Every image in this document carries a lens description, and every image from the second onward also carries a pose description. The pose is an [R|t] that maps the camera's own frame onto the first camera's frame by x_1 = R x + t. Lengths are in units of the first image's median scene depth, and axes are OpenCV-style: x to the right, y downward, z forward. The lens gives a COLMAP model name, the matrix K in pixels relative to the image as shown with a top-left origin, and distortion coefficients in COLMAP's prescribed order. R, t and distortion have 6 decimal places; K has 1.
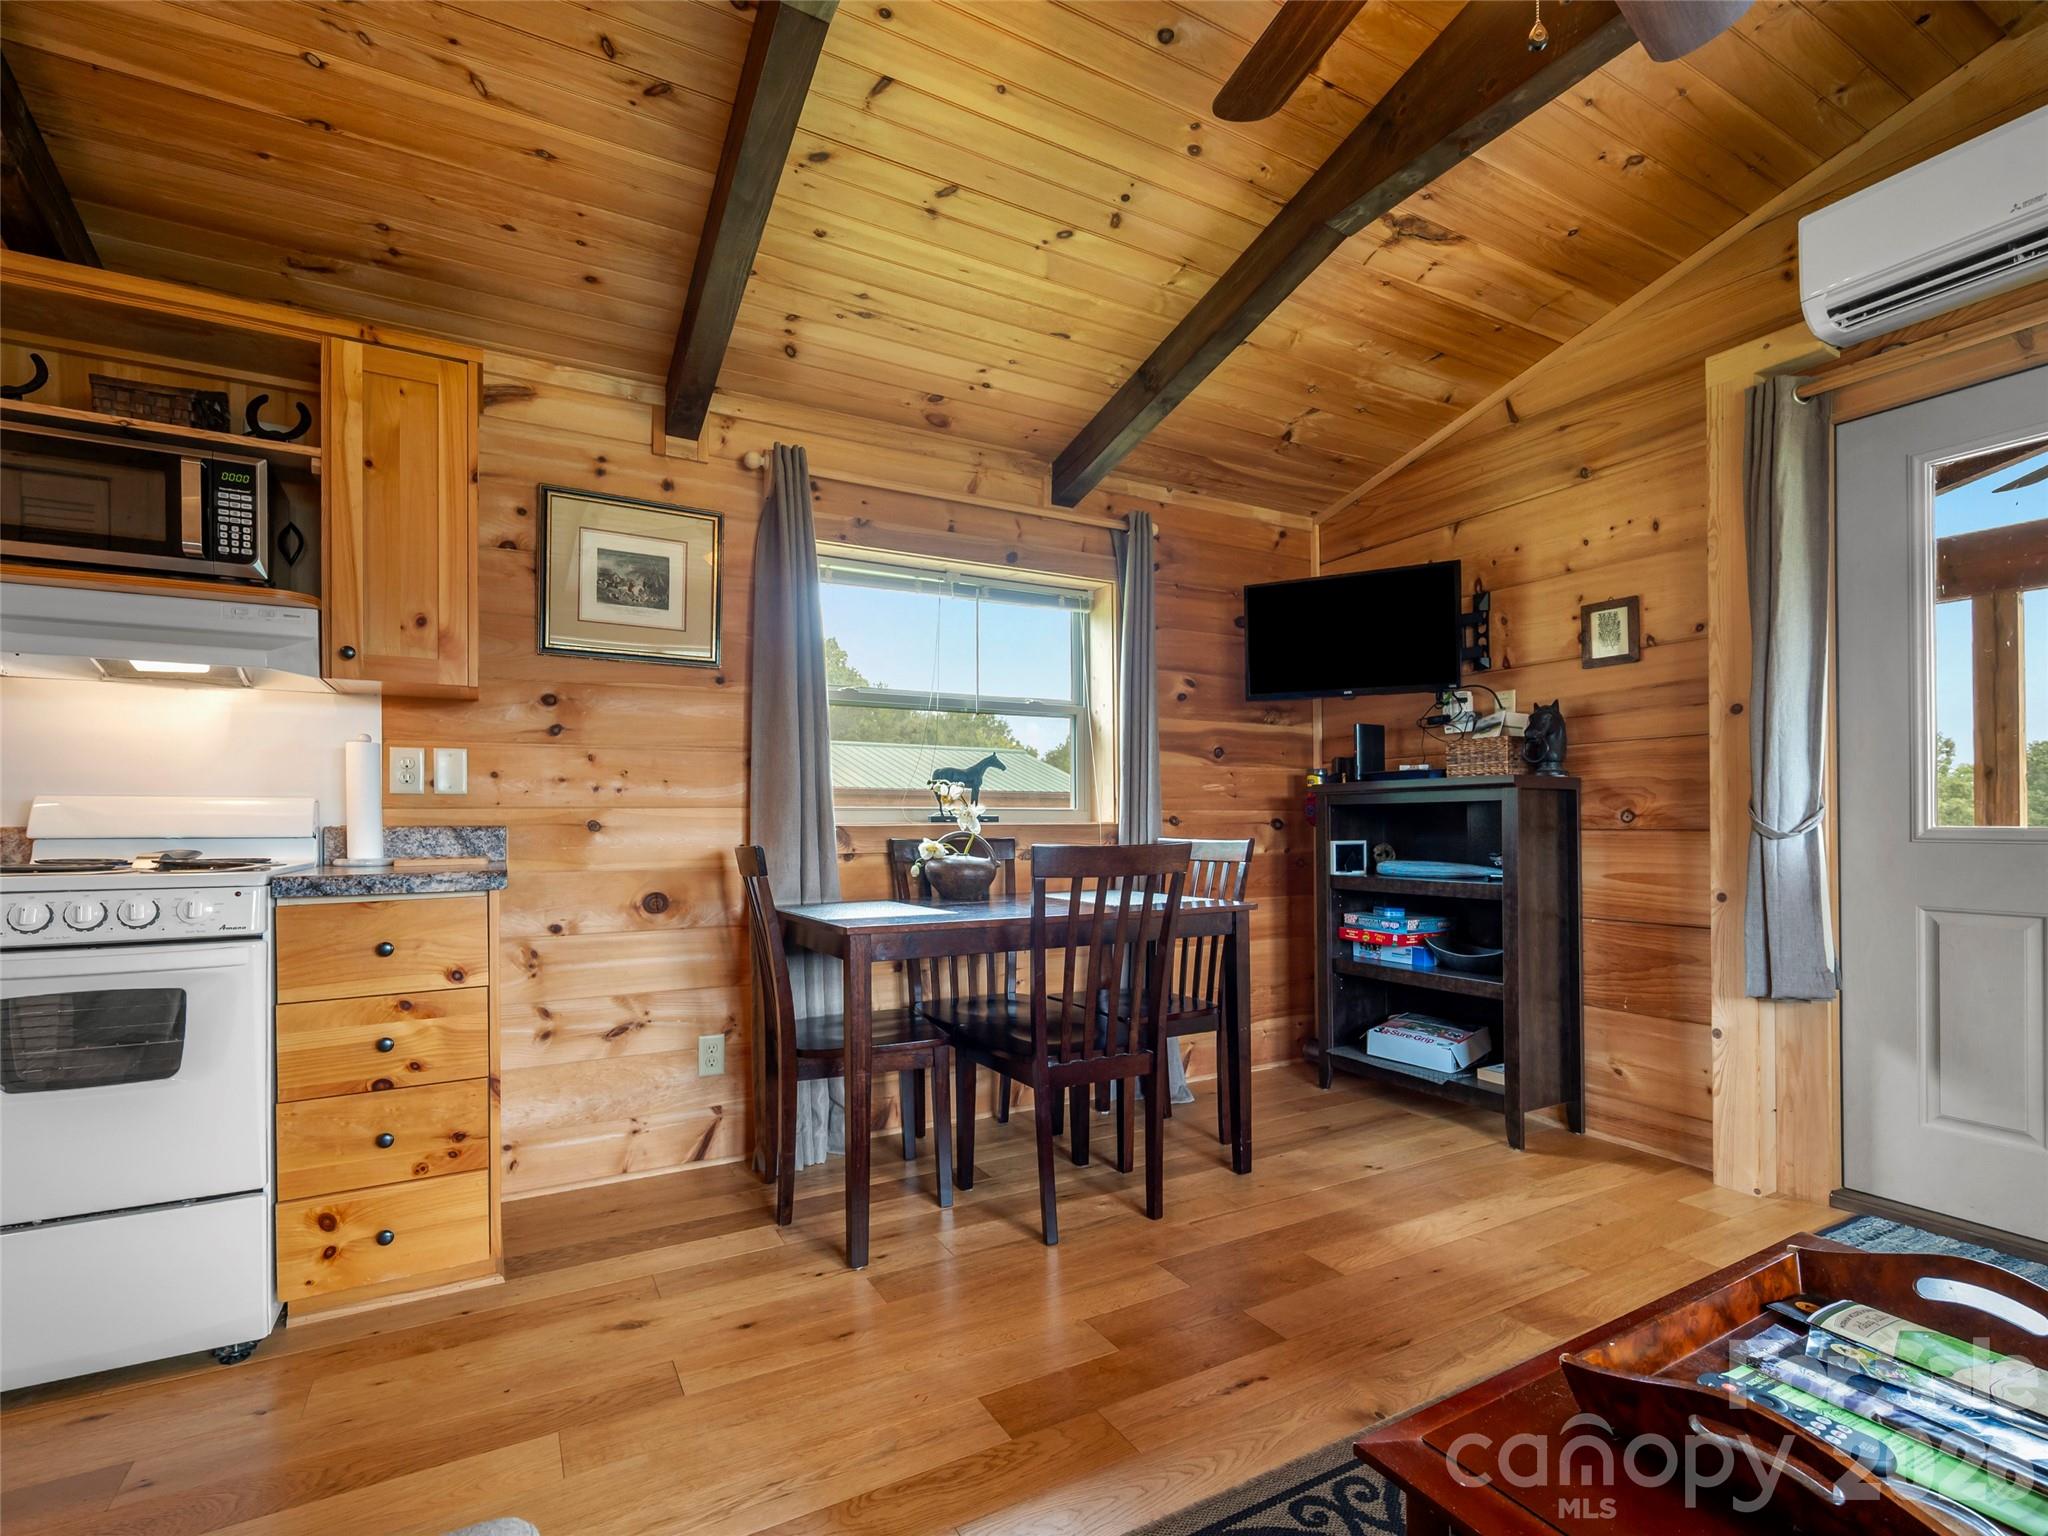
lens RADIAL K [[940.8, 0, 1007.2], [0, 940.8, 816.1], [0, 0, 1]] dist [-0.002822, -0.000961]
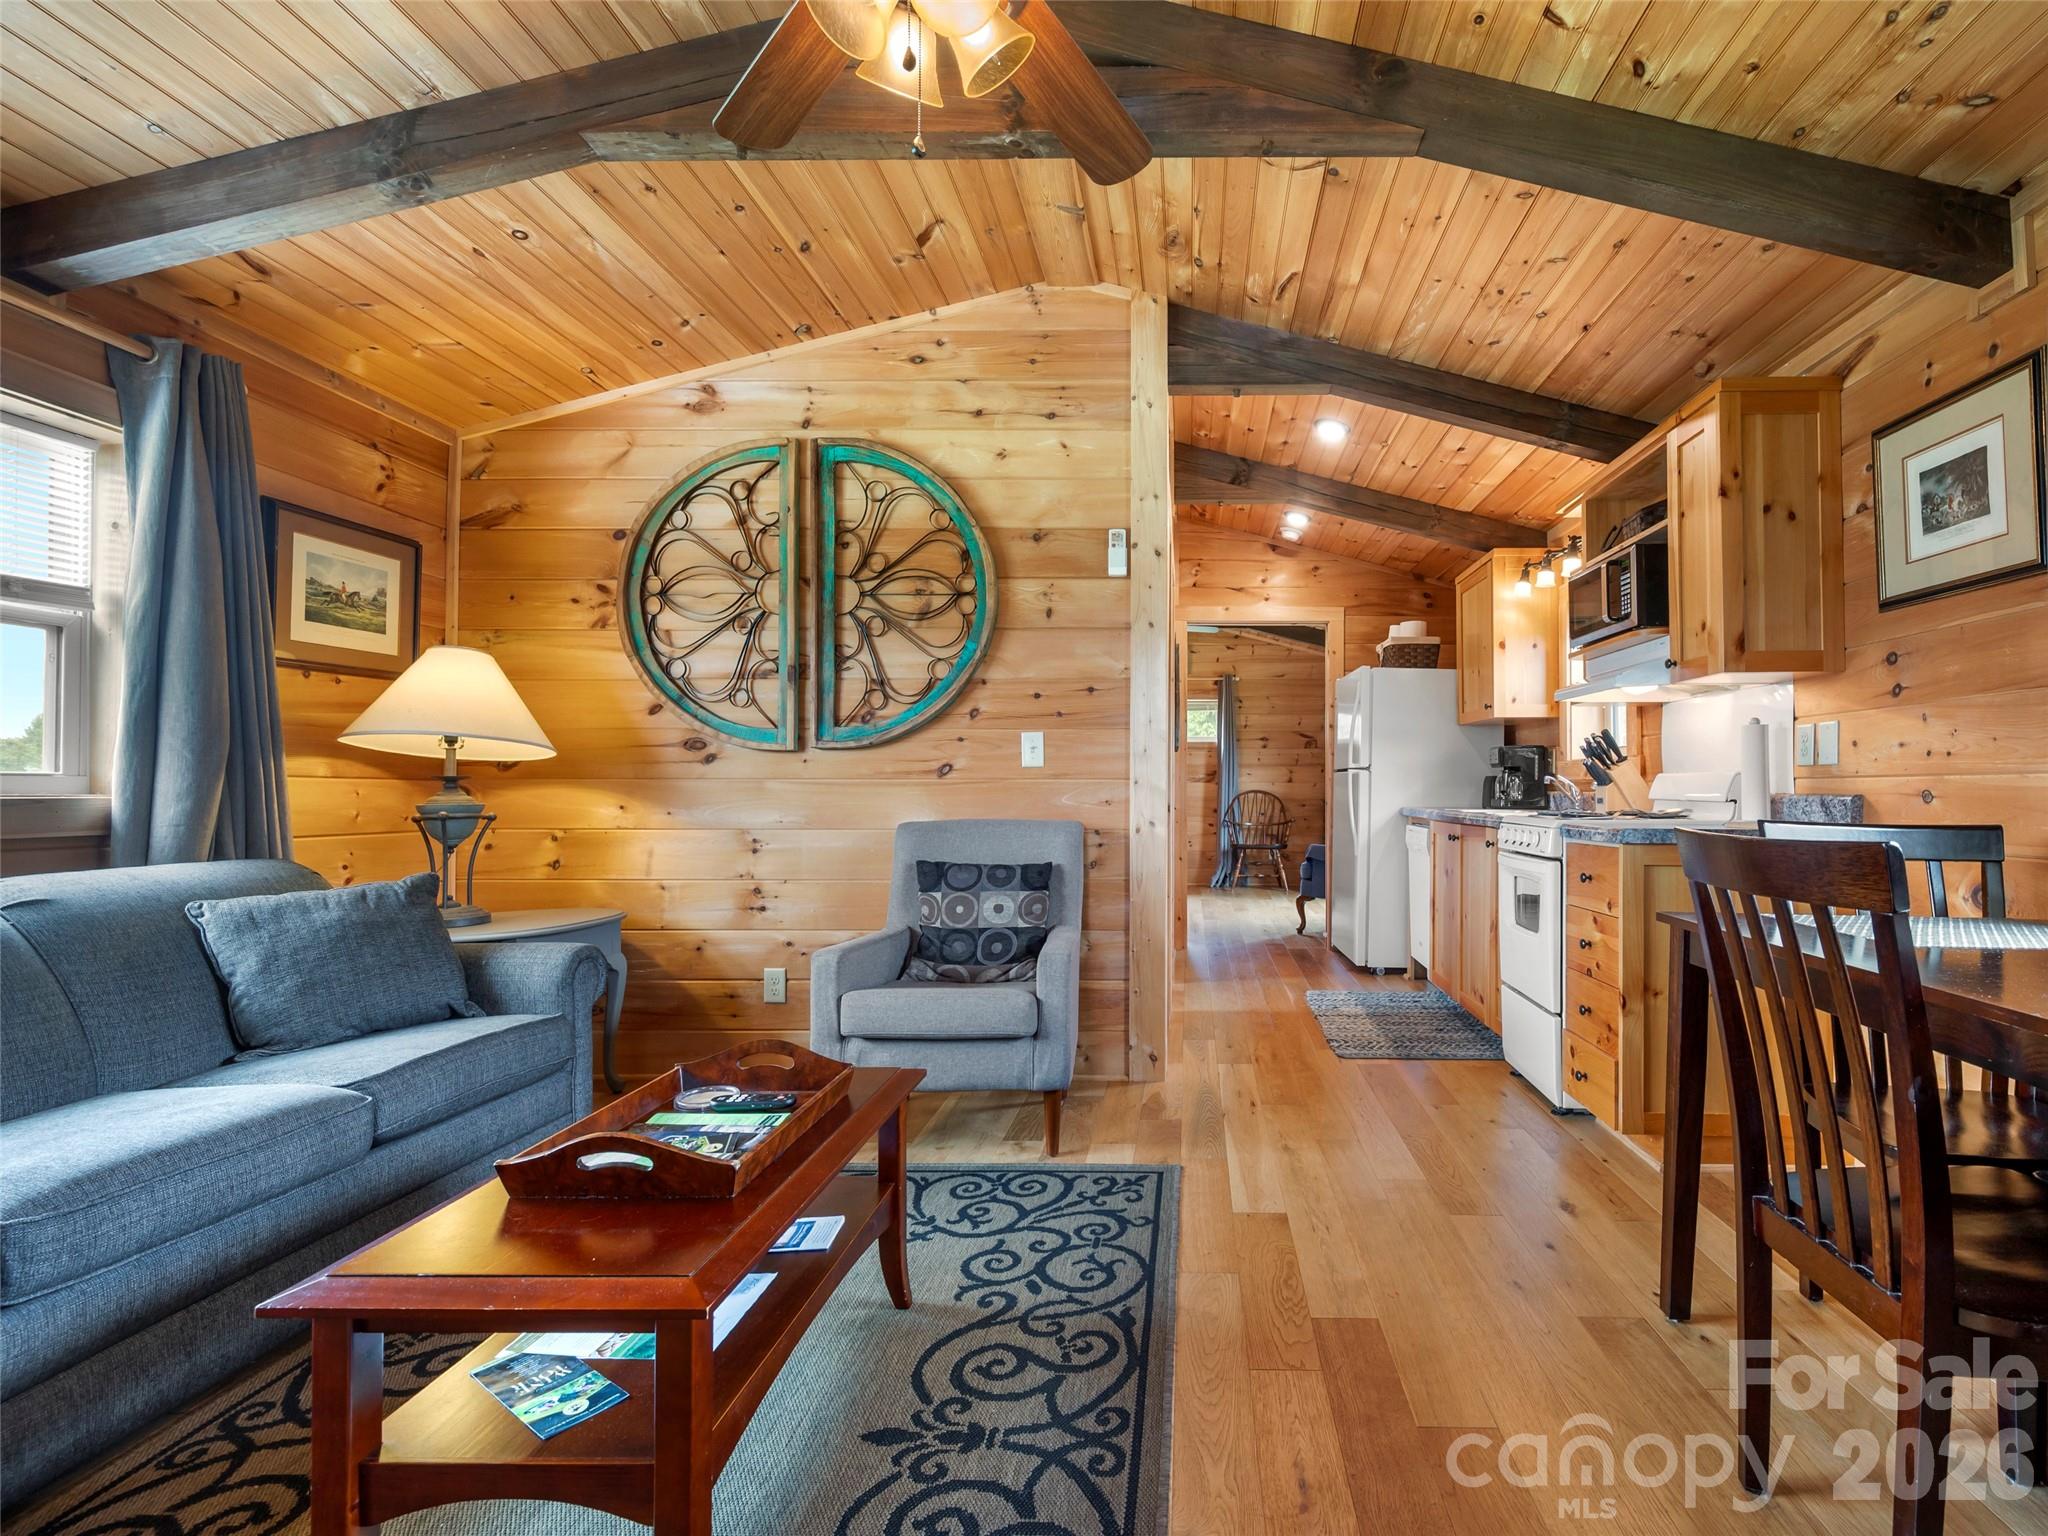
lens RADIAL K [[940.0, 0, 1178.6], [0, 940.0, 773.4], [0, 0, 1]] dist [0.001022, -0.000173]
pose [[-0.491842, -0.010521, -0.870621, 0.783684], [0.002533, 0.999905, -0.013515, -0.000895], [0.870681, -0.008852, -0.491769, 1.010245]]
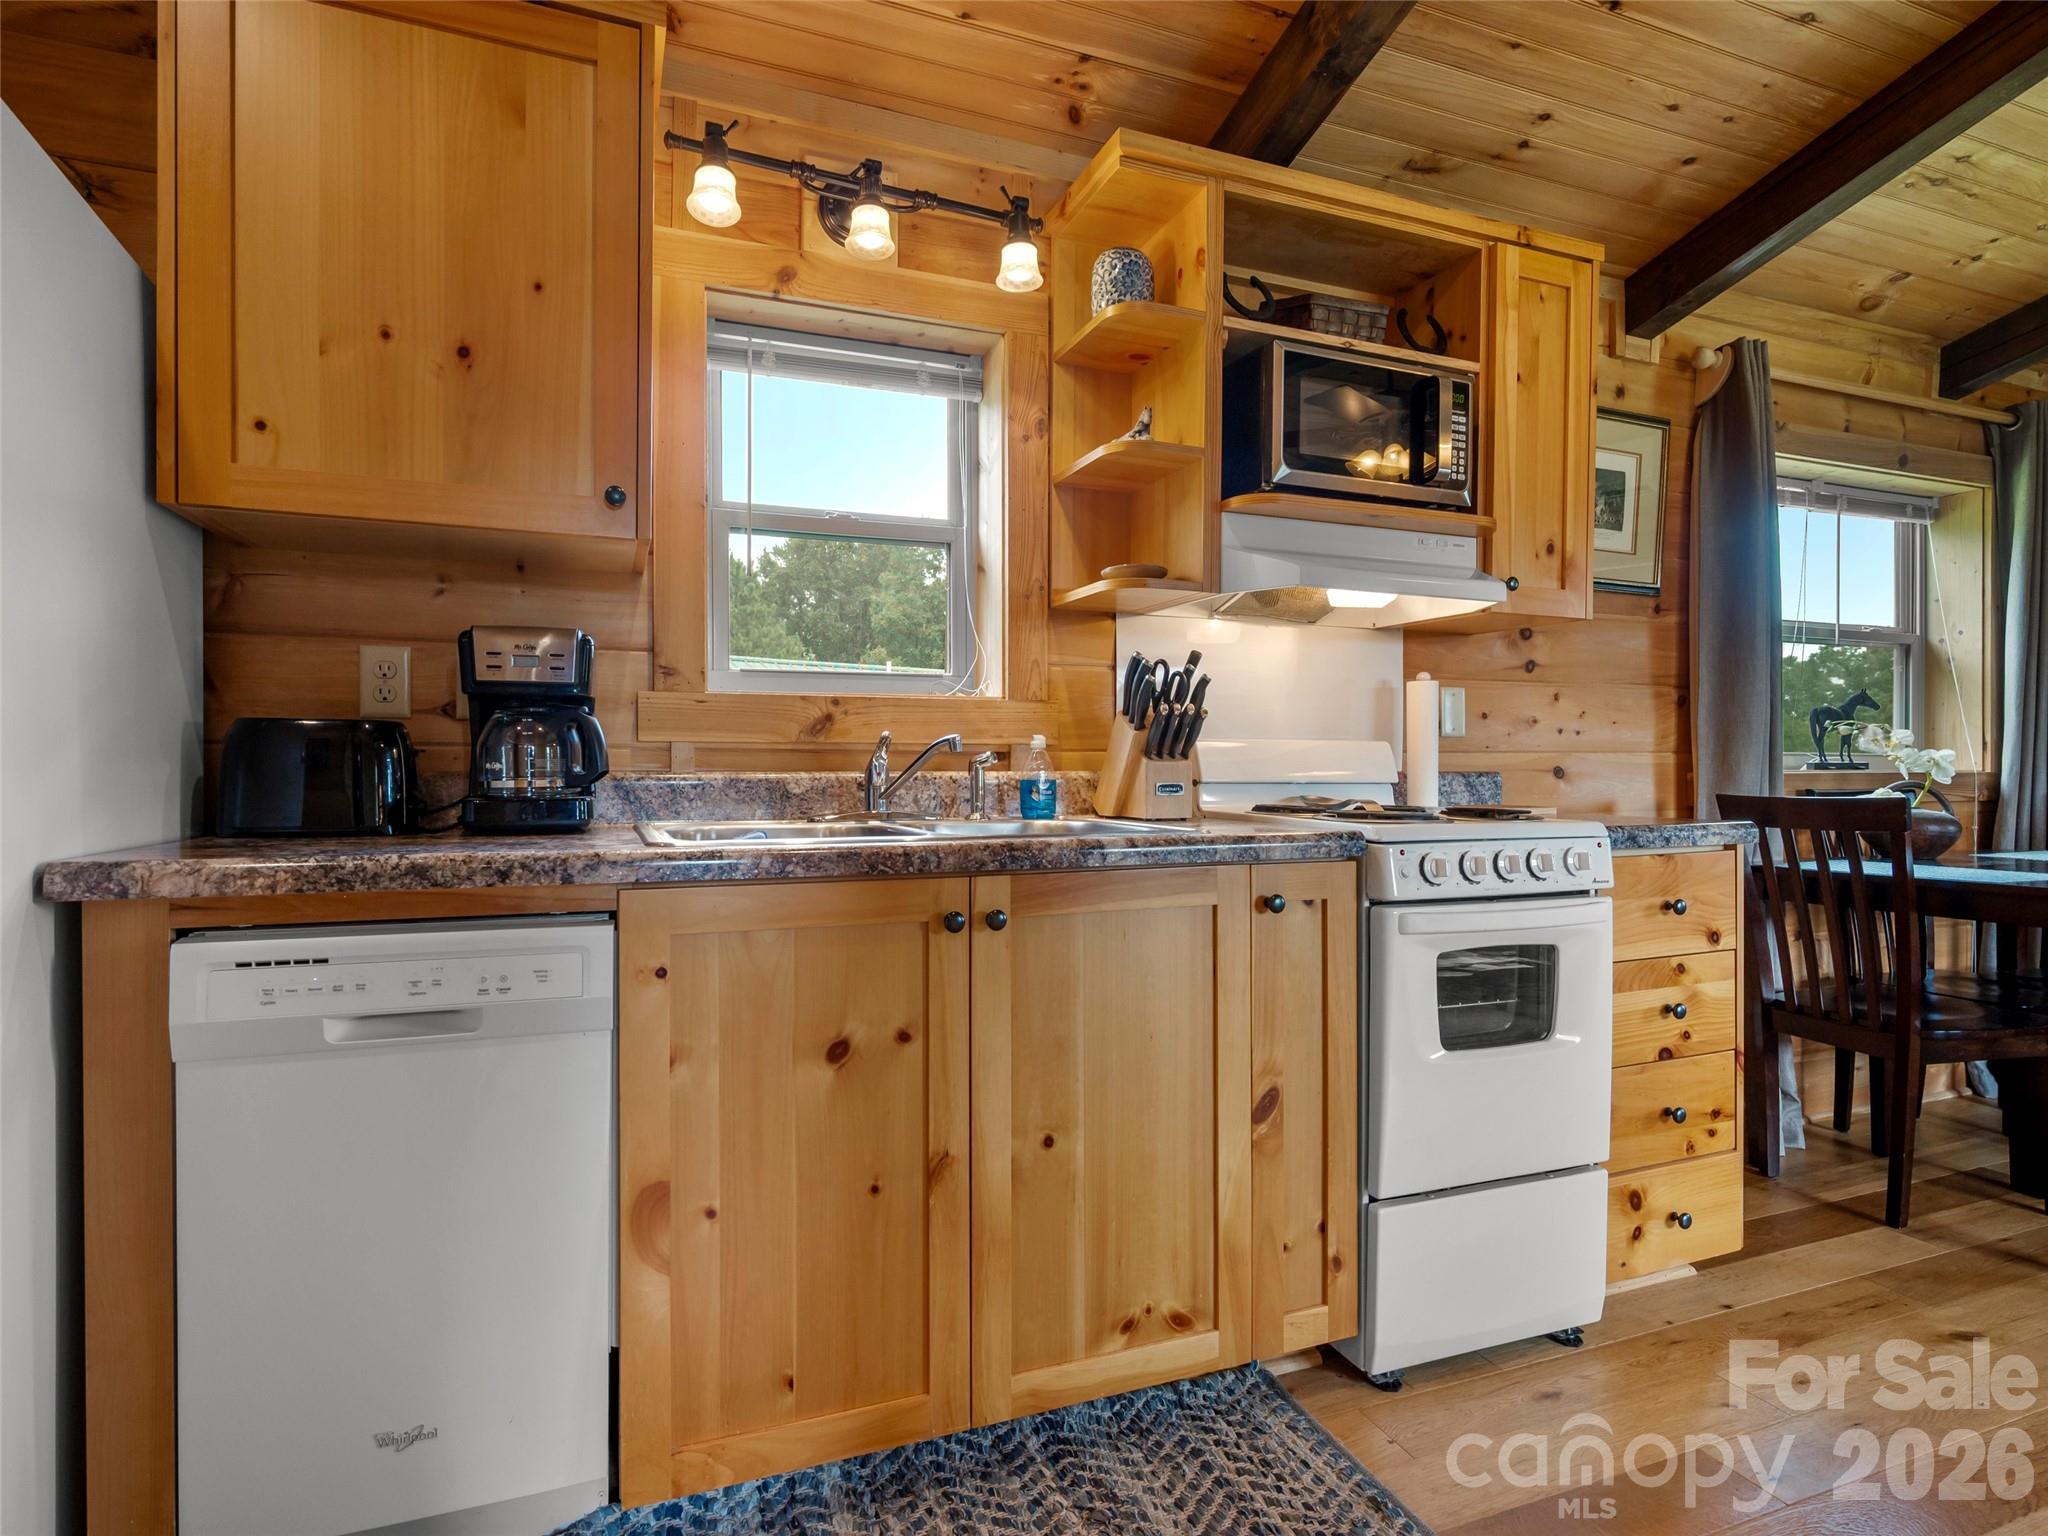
lens RADIAL K [[1040.1, 0, 1013.3], [0, 1040.1, 770.3], [0, 0, 1]] dist [-0.000317, 0.000706]
pose [[0.989999, 0.006919, -0.140902, -1.003255], [-0.005382, 0.999922, 0.011282, 0.000481], [0.140969, -0.010411, 0.989959, -0.081231]]
